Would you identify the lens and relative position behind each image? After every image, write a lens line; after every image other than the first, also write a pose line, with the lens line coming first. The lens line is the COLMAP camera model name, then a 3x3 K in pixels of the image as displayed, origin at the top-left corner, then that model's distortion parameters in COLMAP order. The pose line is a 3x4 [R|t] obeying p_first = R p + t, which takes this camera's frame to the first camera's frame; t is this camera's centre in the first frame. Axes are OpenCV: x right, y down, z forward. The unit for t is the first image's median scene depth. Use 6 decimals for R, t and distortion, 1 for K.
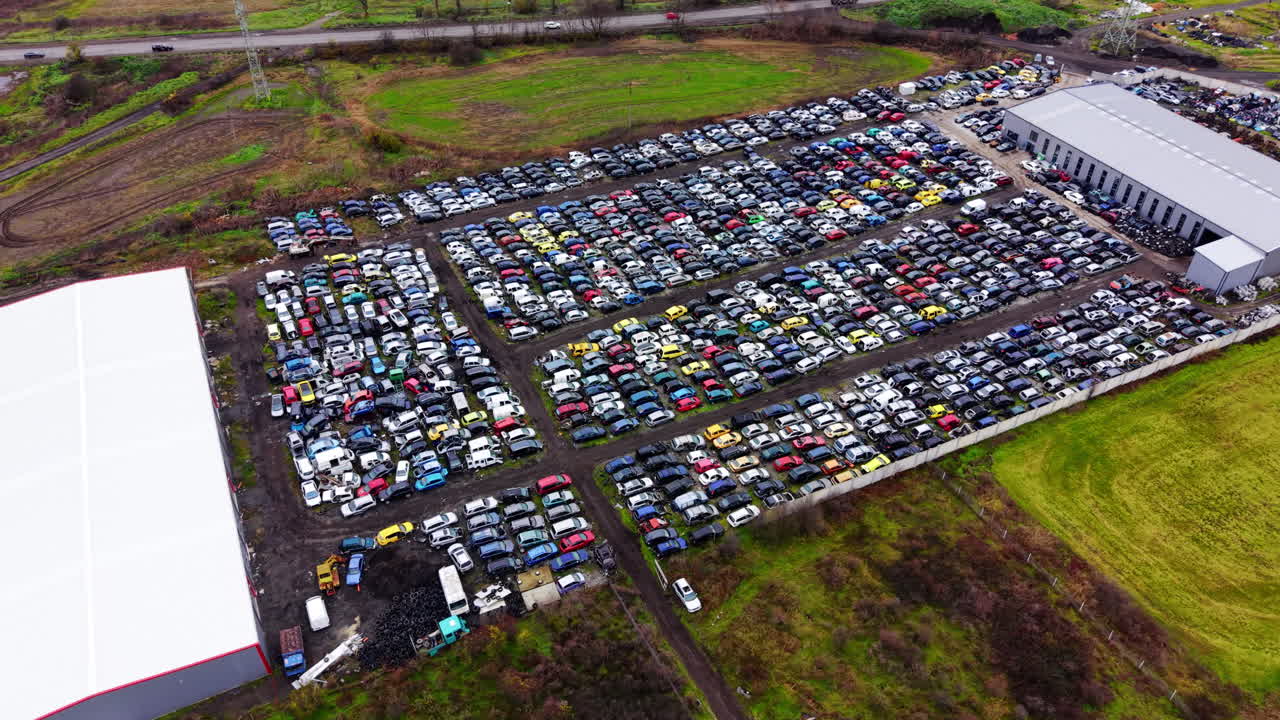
lens RADIAL K [[914.0, 0, 637.0], [0, 914.0, 361.6], [0, 0, 1]] dist [0.057148, -0.080037]
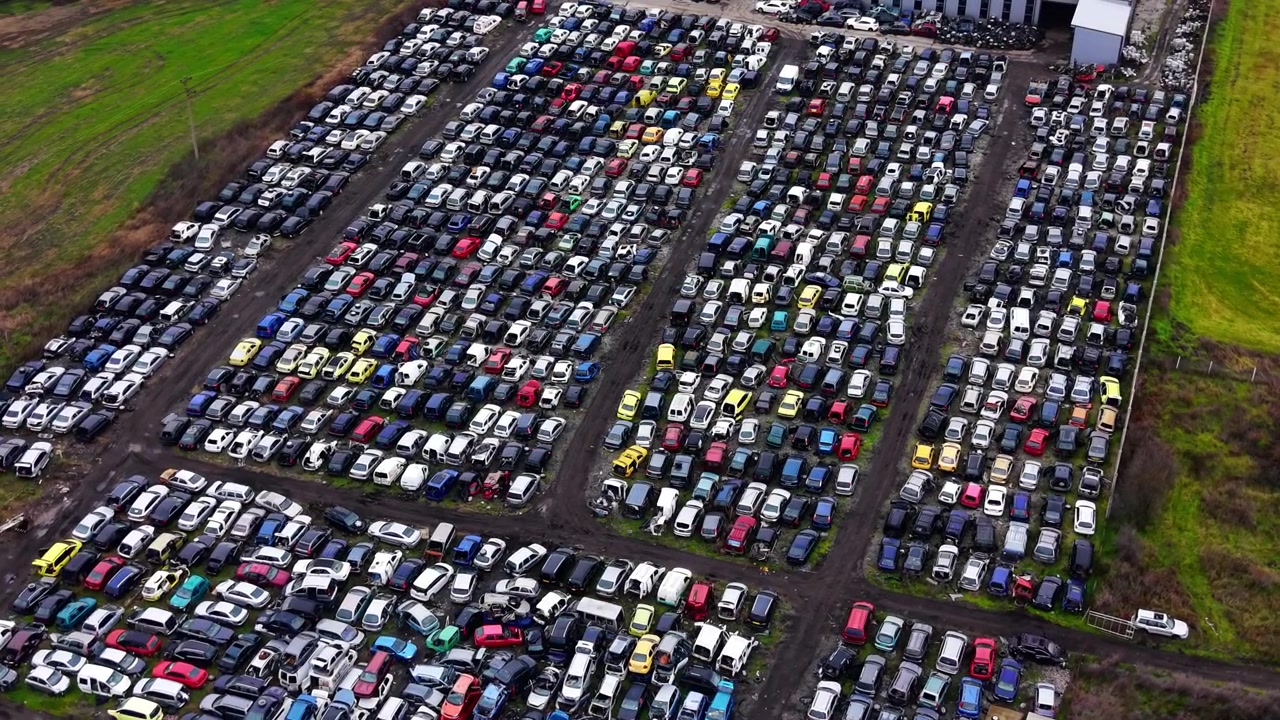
lens RADIAL K [[1810.5, 0, 635.2], [0, 1810.5, 362.2], [0, 0, 1]] dist [0.248779, -0.986422]
pose [[0.700500, -0.395432, 0.594083, -0.638586], [0.453103, 0.889579, 0.057852, -0.119834], [-0.551360, 0.228655, 0.802321, 0.040346]]
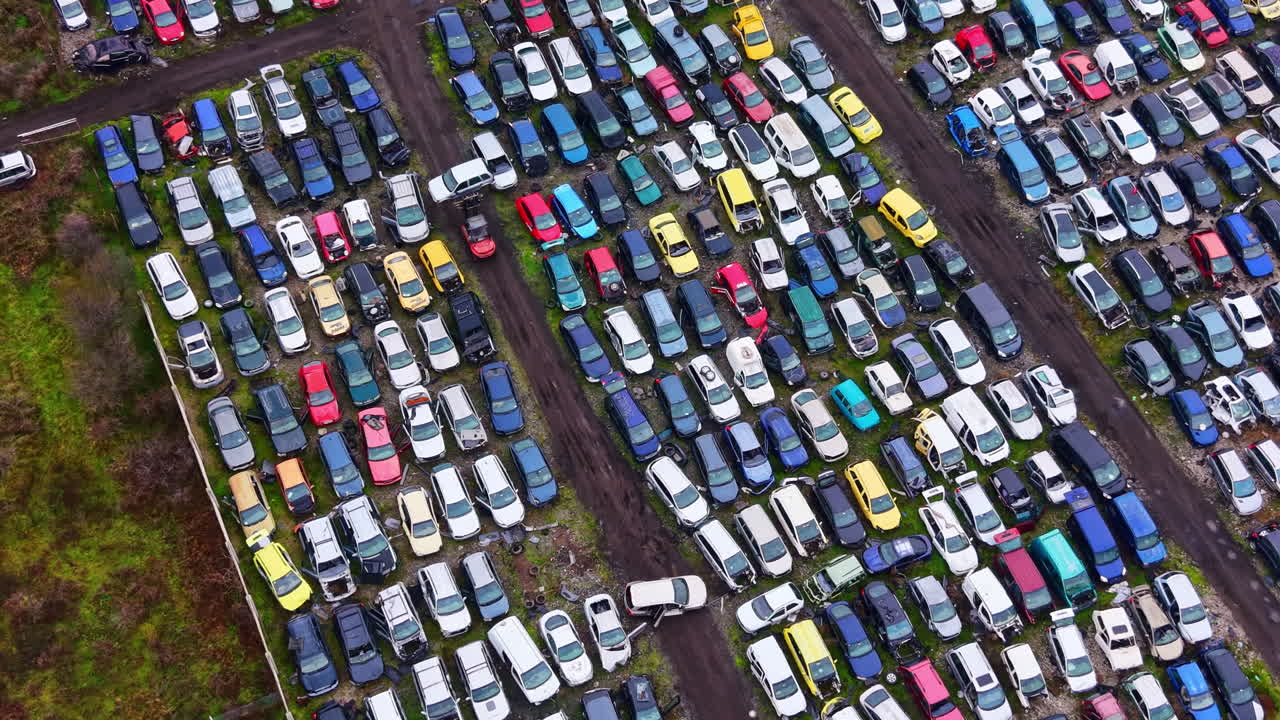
lens RADIAL K [[1810.5, 0, 635.2], [0, 1810.5, 362.2], [0, 0, 1]] dist [0.248779, -0.986422]
pose [[-0.037291, 0.847447, -0.529569, 0.454007], [-0.645250, 0.384236, 0.660314, -0.416709], [0.763061, 0.366328, 0.532487, 0.501038]]
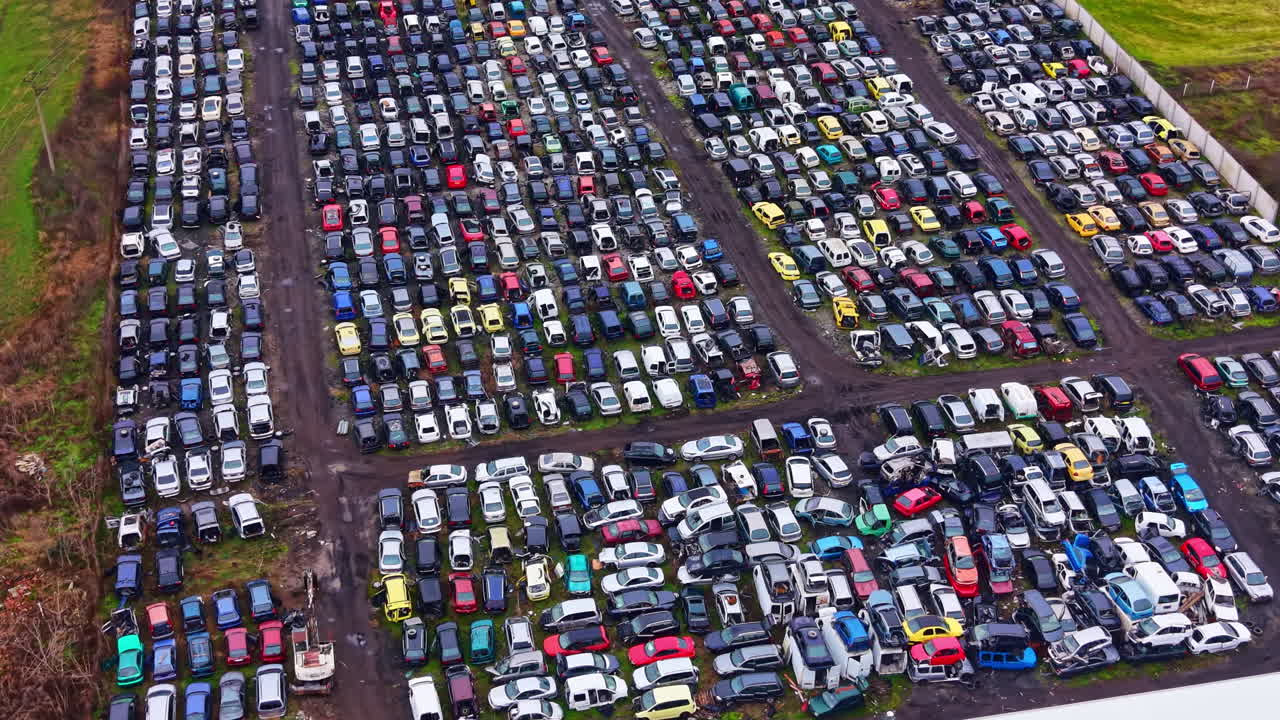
lens RADIAL K [[1810.5, 0, 635.2], [0, 1810.5, 362.2], [0, 0, 1]] dist [0.248779, -0.986422]
pose [[0.245526, -0.551727, 0.797066, -0.861200], [0.622564, 0.720003, 0.306612, -0.357602], [-0.743056, 0.420943, 0.520264, 0.473867]]
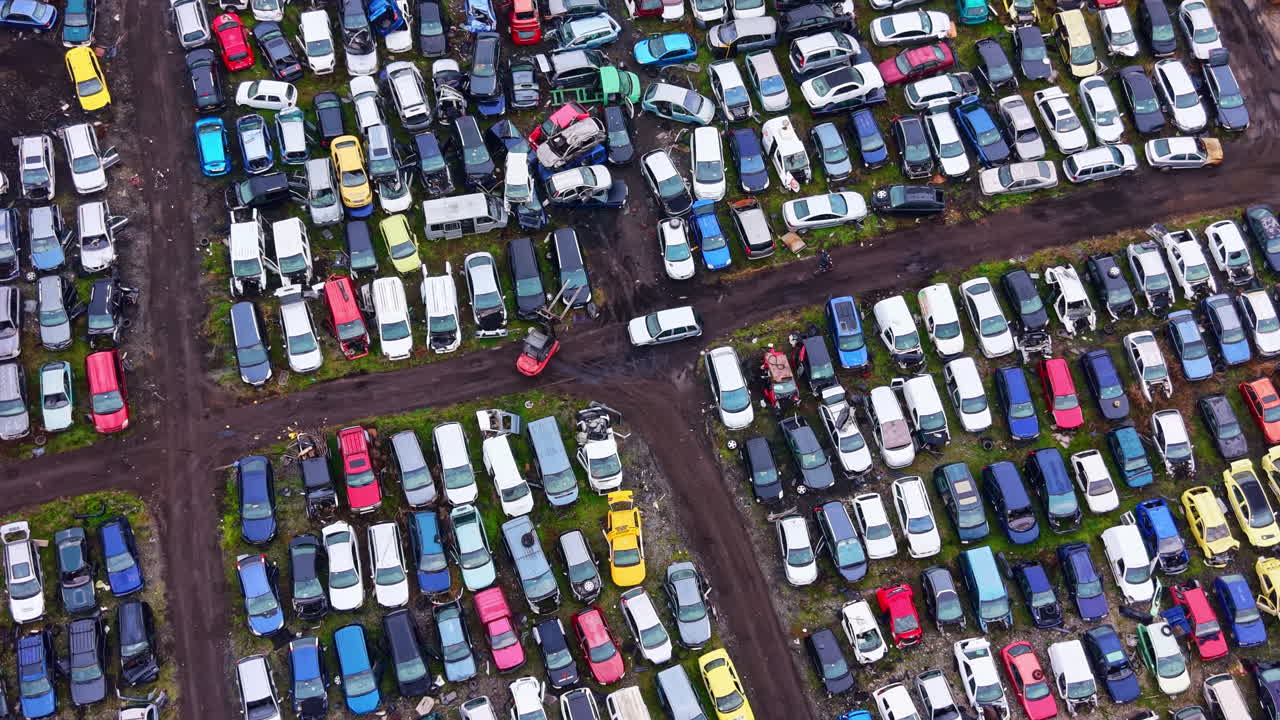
lens RADIAL K [[1810.5, 0, 635.2], [0, 1810.5, 362.2], [0, 0, 1]] dist [0.248779, -0.986422]
pose [[-0.203912, 0.877590, -0.433884, 0.150786], [-0.631856, 0.220549, 0.743045, -0.461347], [0.747782, 0.425668, 0.509538, 0.560248]]
